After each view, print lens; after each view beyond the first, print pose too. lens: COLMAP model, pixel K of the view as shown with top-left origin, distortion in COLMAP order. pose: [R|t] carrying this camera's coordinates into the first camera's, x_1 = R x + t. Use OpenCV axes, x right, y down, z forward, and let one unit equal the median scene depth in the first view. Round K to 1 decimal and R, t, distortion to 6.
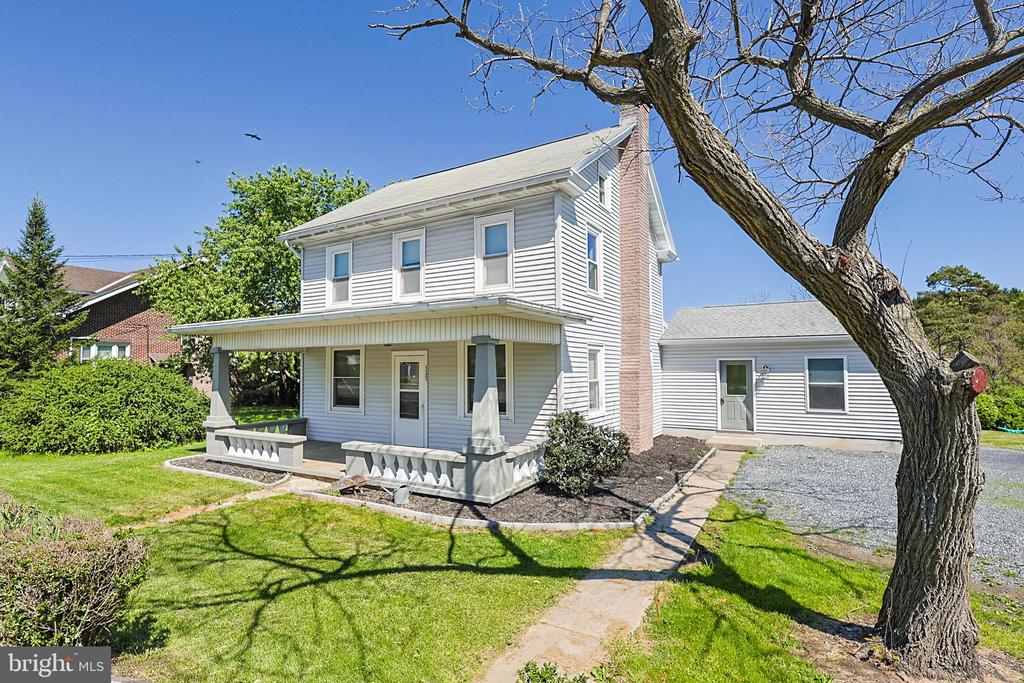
lens RADIAL K [[511.8, 0, 510.5], [0, 511.8, 343.6], [0, 0, 1]] dist [-0.005358, 0.000157]
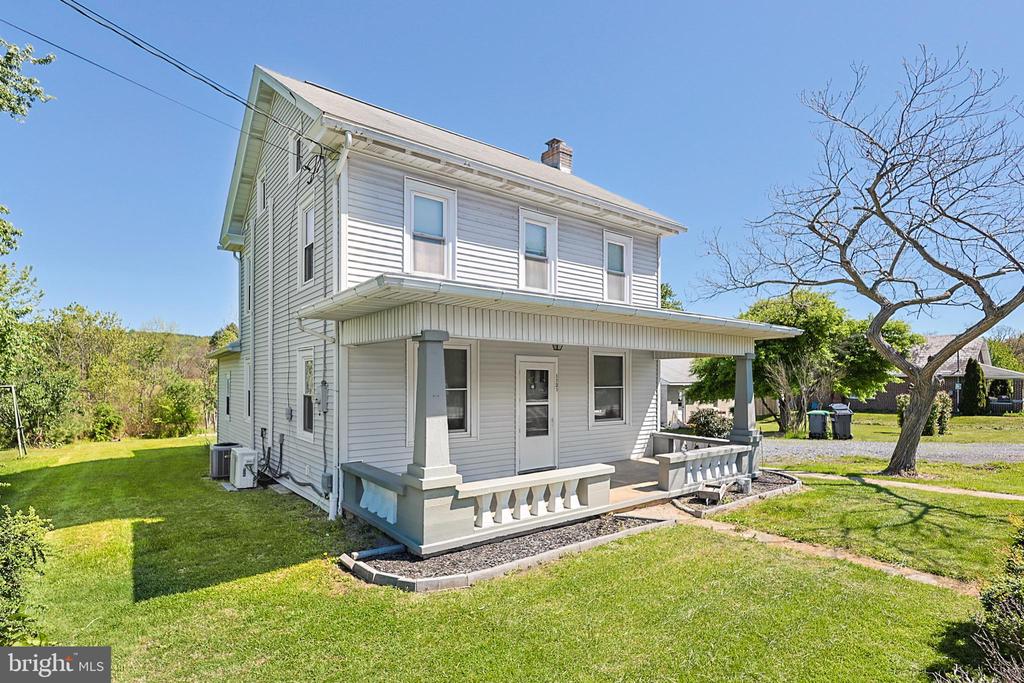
lens RADIAL K [[511.8, 0, 523.9], [0, 511.8, 387.6], [0, 0, 1]] dist [-0.005358, 0.000157]
pose [[0.347581, -0.006765, 0.937626, -1.023525], [-0.047781, 0.998547, 0.024917, 0.046095], [-0.936432, -0.053461, 0.346753, 0.741882]]
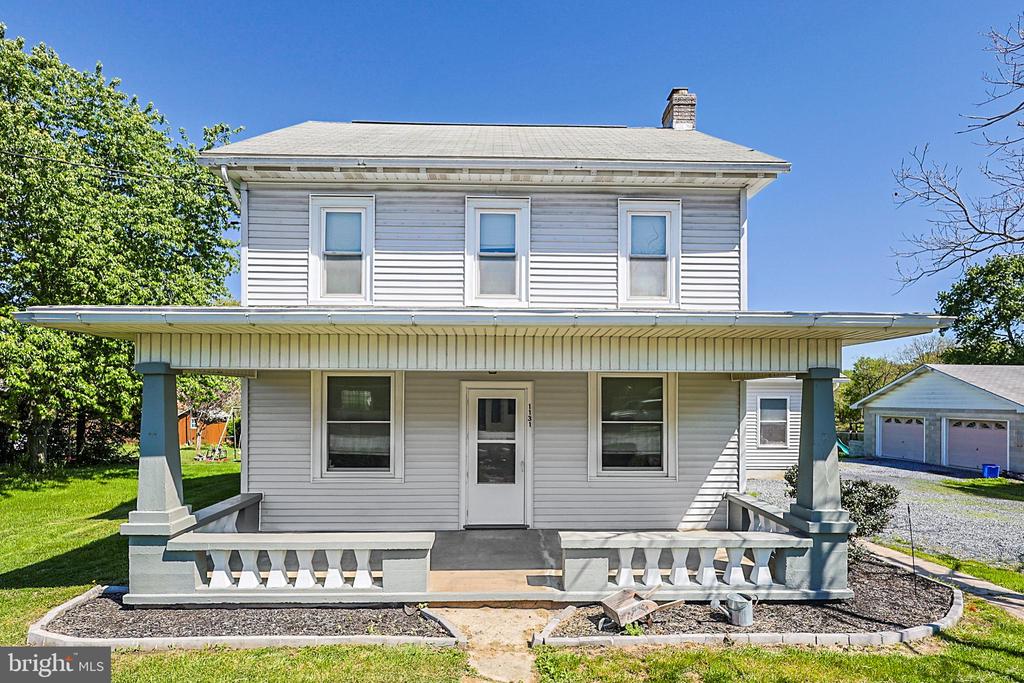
lens RADIAL K [[535.0, 0, 525.4], [0, 535.0, 399.7], [0, 0, 1]] dist [0.000668, 0.001454]
pose [[0.839279, 0.009121, 0.543624, -0.556283], [-0.035125, 0.998680, 0.037473, 0.010253], [-0.542565, -0.050545, 0.838492, 0.407132]]
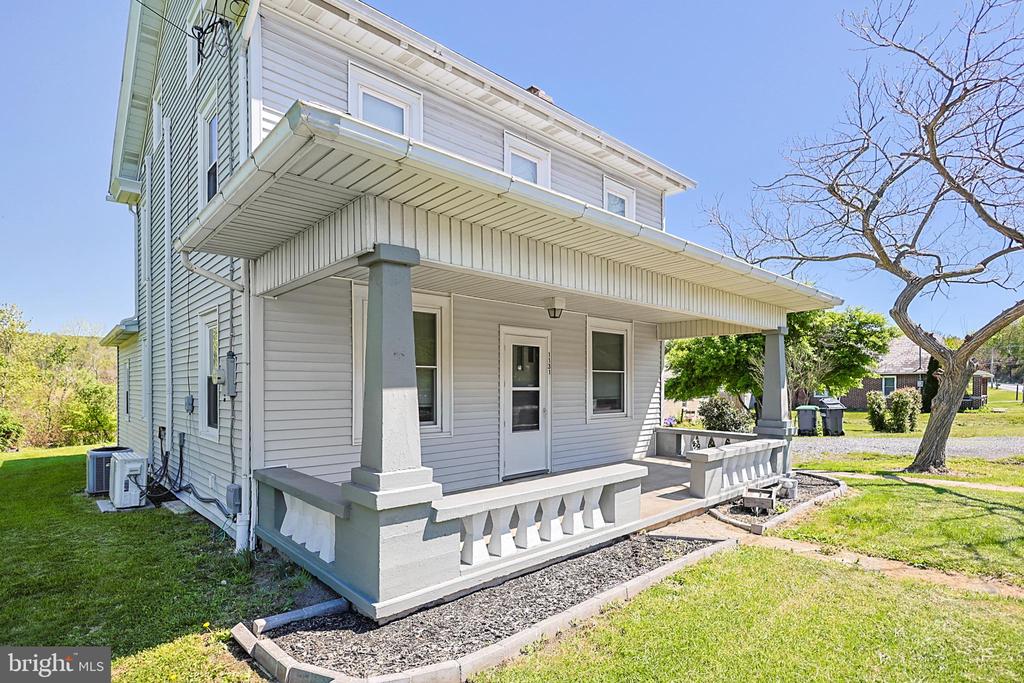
lens RADIAL K [[511.8, 0, 526.1], [0, 511.8, 390.9], [0, 0, 1]] dist [-0.005358, 0.000157]
pose [[0.259772, -0.004348, 0.965660, -0.853524], [-0.044834, 0.998857, 0.016558, 0.085120], [-0.964629, -0.047595, 0.259280, 0.845544]]
